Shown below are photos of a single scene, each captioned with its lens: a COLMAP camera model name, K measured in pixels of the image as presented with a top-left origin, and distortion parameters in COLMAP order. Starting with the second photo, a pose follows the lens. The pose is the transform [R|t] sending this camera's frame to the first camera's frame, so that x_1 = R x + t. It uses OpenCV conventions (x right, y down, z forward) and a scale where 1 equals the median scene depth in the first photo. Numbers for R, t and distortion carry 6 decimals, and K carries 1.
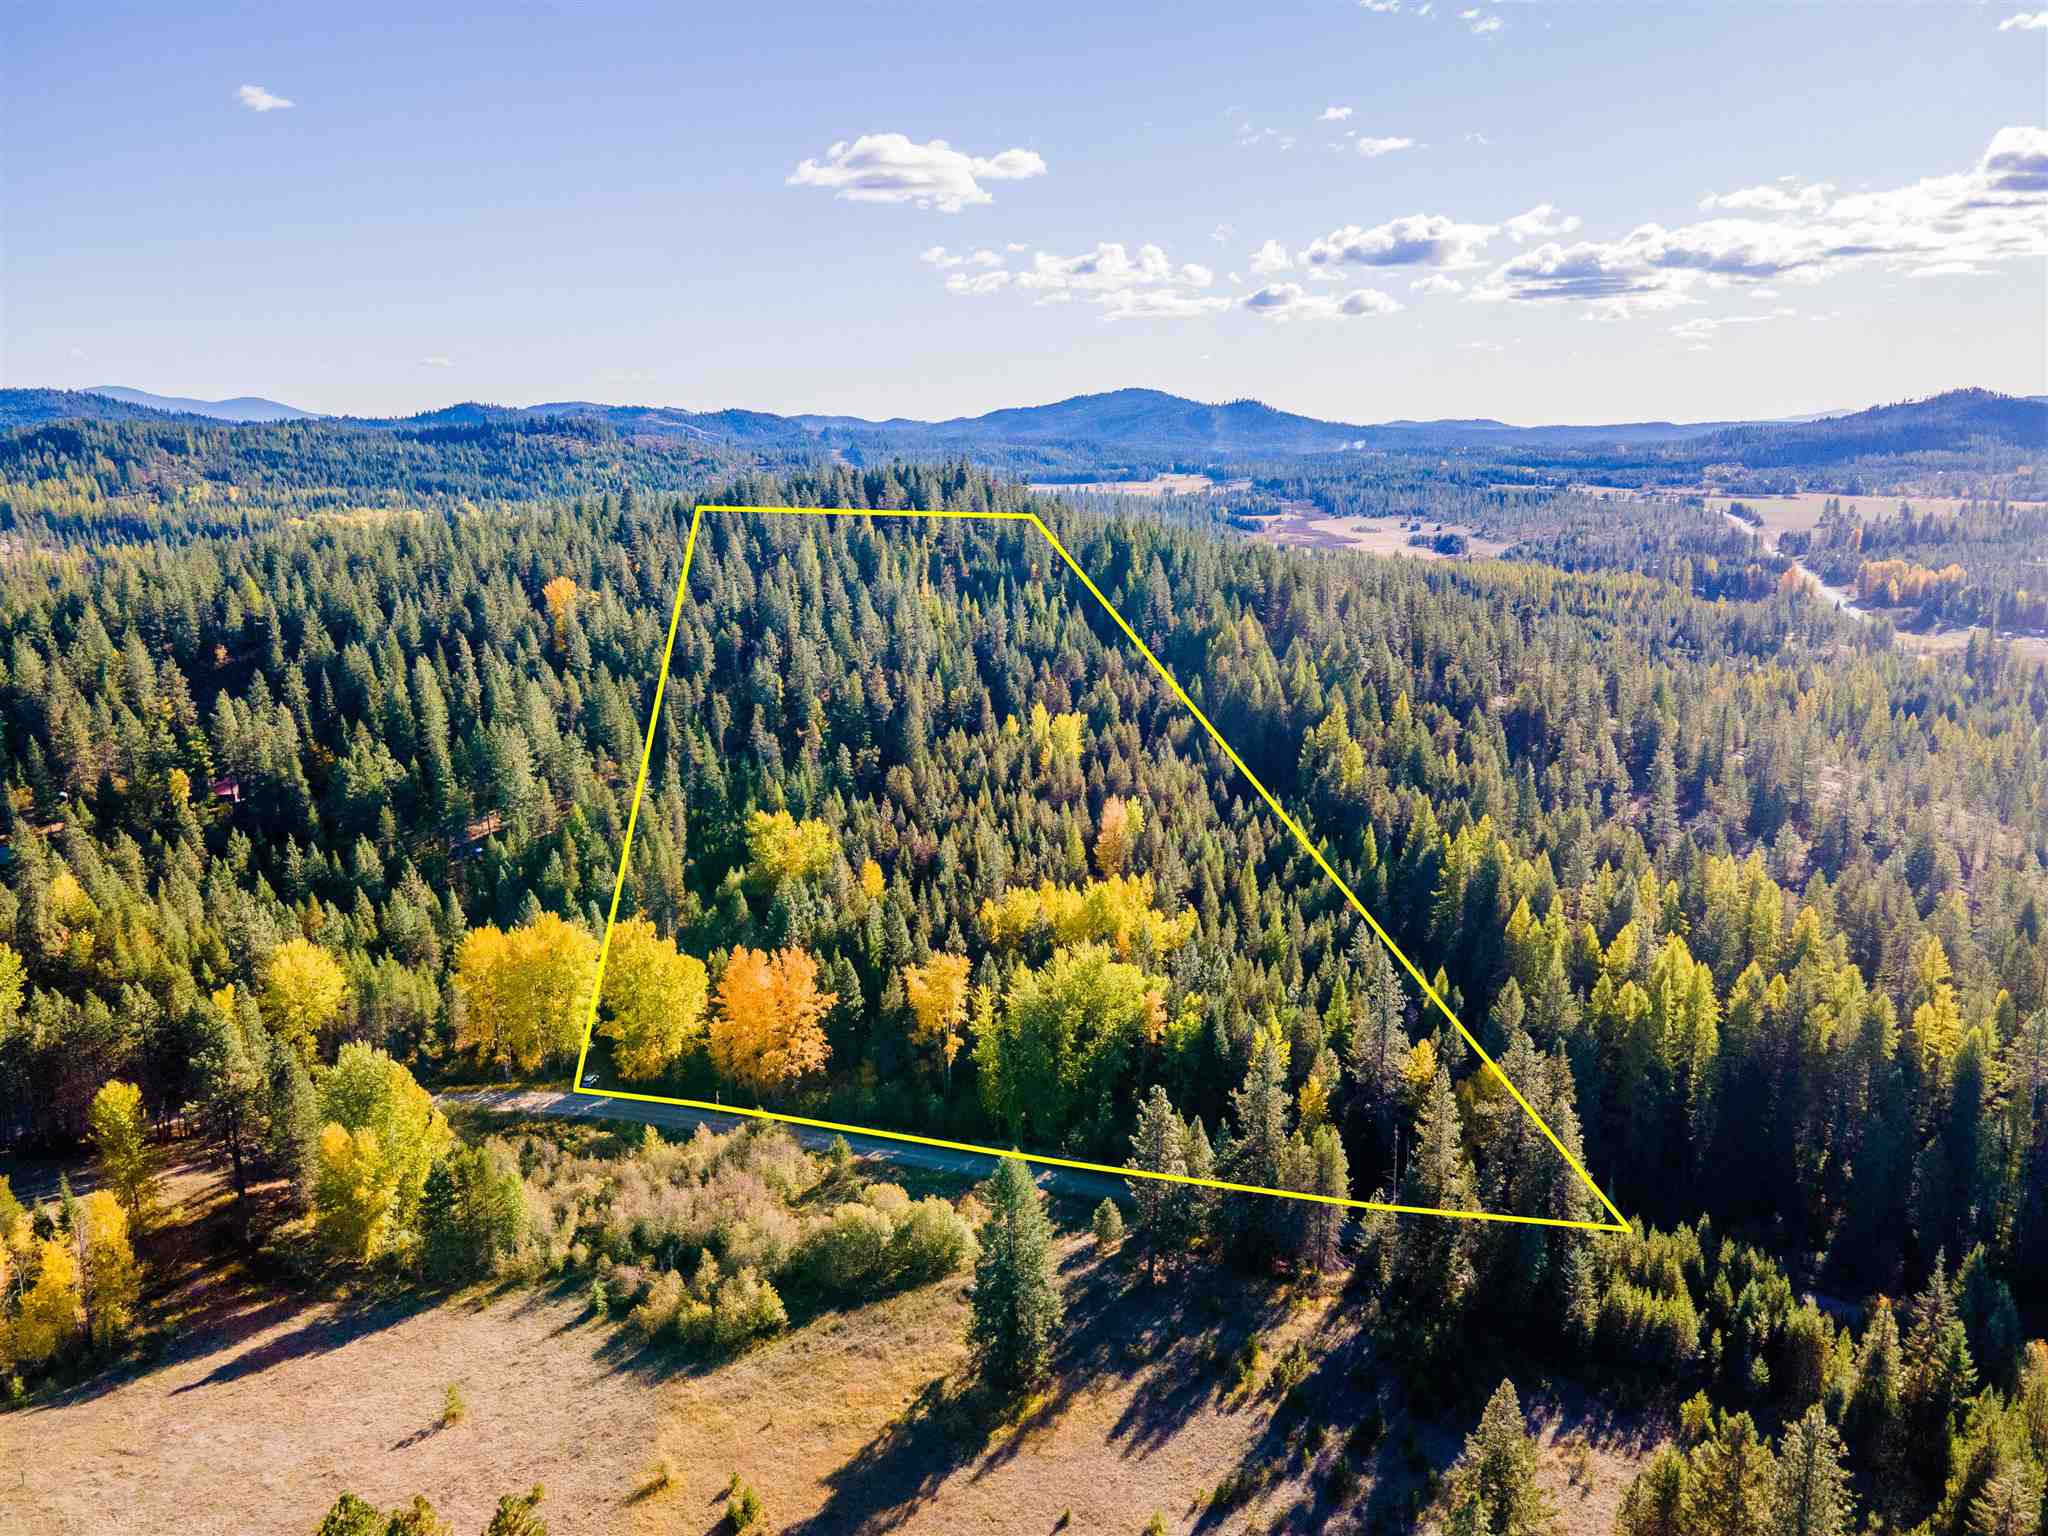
lens RADIAL K [[1516.6, 0, 1052.6], [0, 1516.6, 758.3], [0, 0, 1]] dist [0.045171, 0.002726]
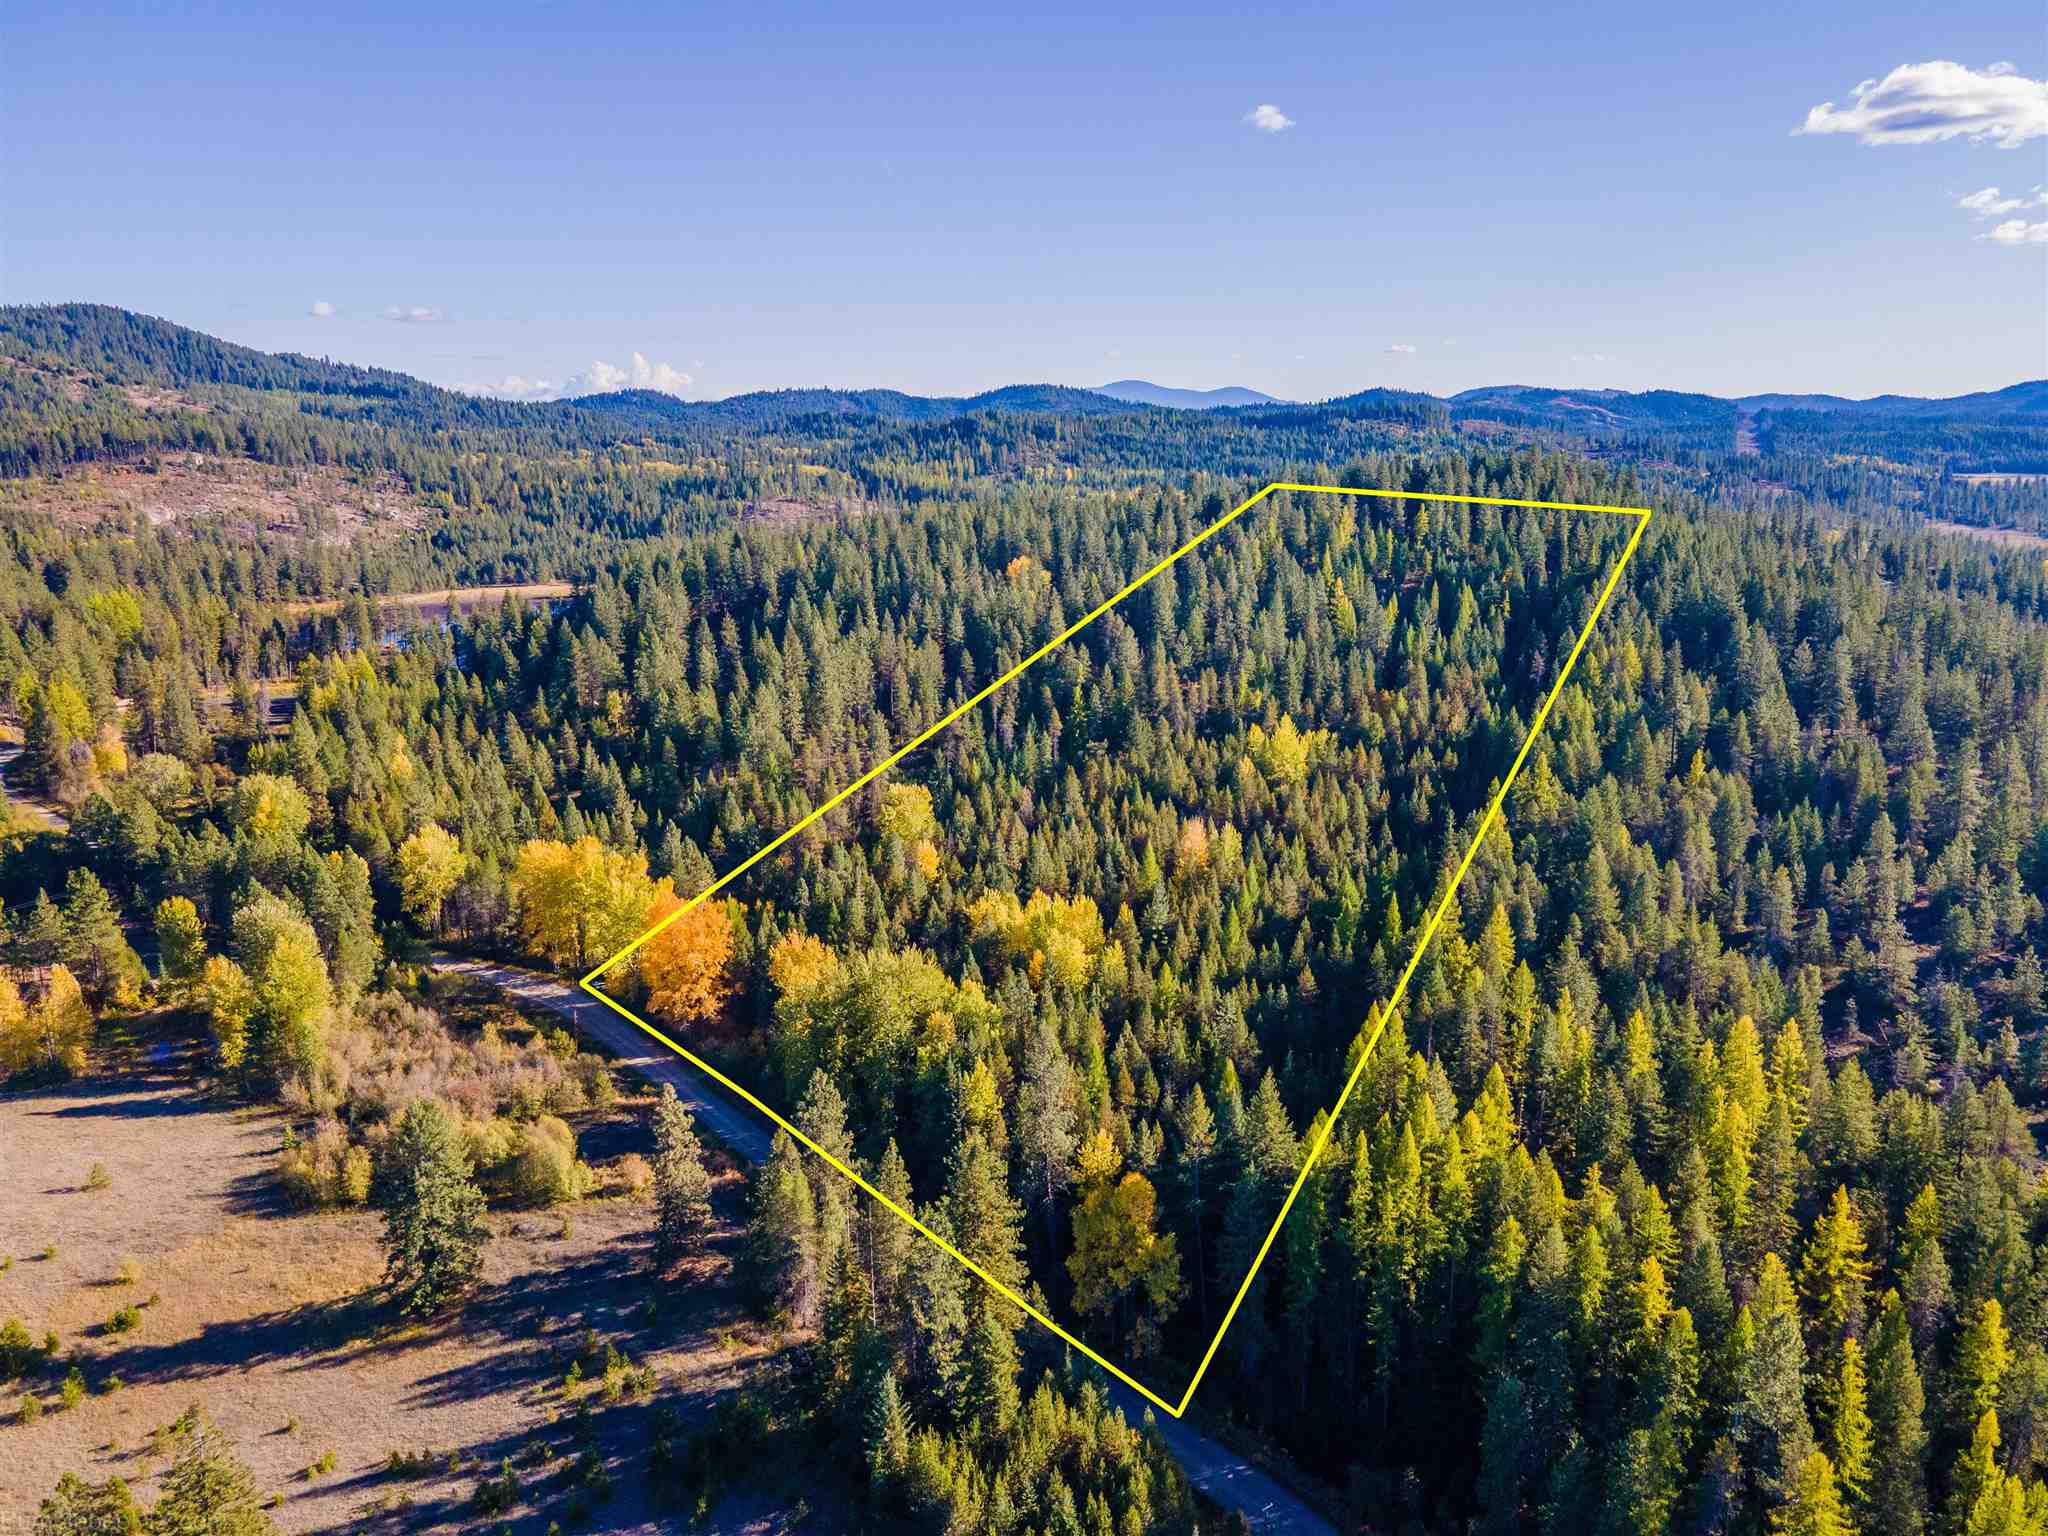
lens RADIAL K [[1516.6, 0, 1052.6], [0, 1516.6, 758.3], [0, 0, 1]] dist [0.045171, 0.002726]
pose [[0.817735, 0.126208, -0.561588, 0.131578], [-0.120080, 0.991603, 0.047997, -0.012309], [0.562930, 0.028187, 0.826024, 0.049809]]
